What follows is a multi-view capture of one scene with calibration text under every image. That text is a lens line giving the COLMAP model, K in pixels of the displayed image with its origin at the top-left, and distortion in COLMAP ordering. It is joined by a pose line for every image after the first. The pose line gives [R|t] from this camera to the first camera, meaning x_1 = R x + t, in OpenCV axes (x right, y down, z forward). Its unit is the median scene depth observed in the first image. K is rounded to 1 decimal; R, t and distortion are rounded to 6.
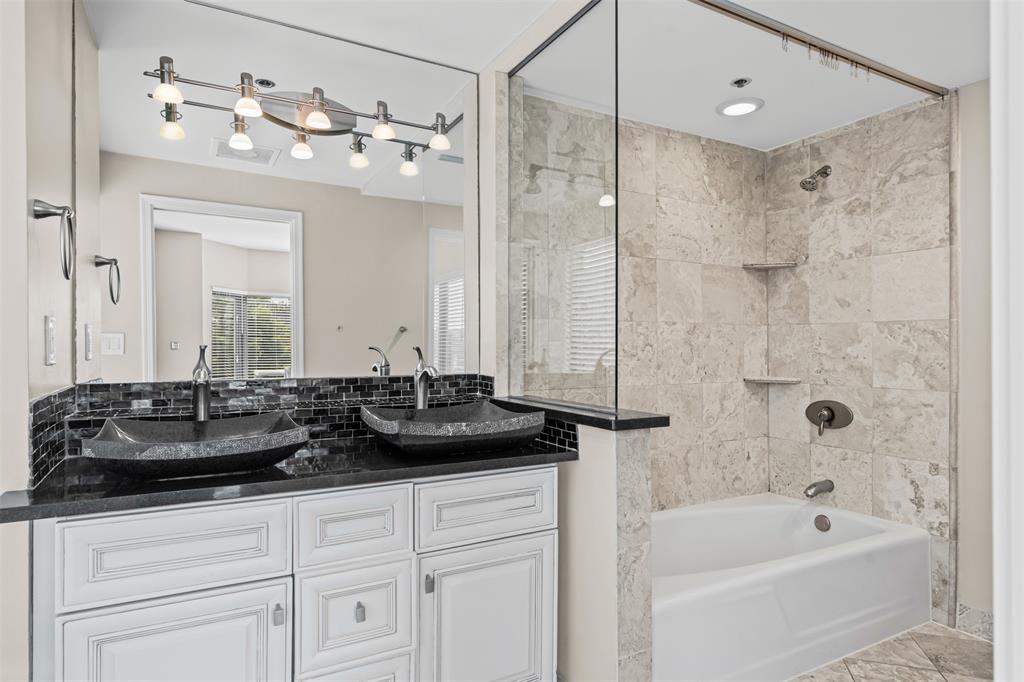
lens RADIAL K [[573.3, 0, 508.8], [0, 573.3, 346.4], [0, 0, 1]] dist [-0.001613, -0.000134]
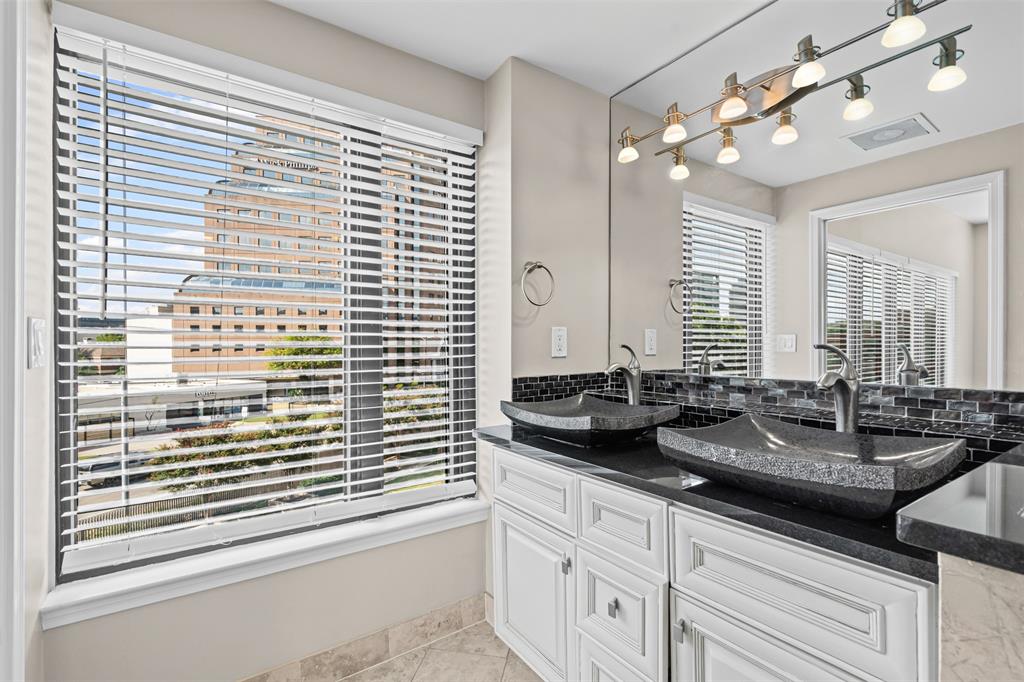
lens RADIAL K [[468.9, 0, 510.0], [0, 468.9, 344.5], [0, 0, 1]] dist [0.005109, 0.000439]
pose [[0.097867, -0.006365, -0.995179, 0.384744], [0.005634, 0.999967, -0.005842, 0.001584], [0.995184, -0.005036, 0.097900, 0.516883]]
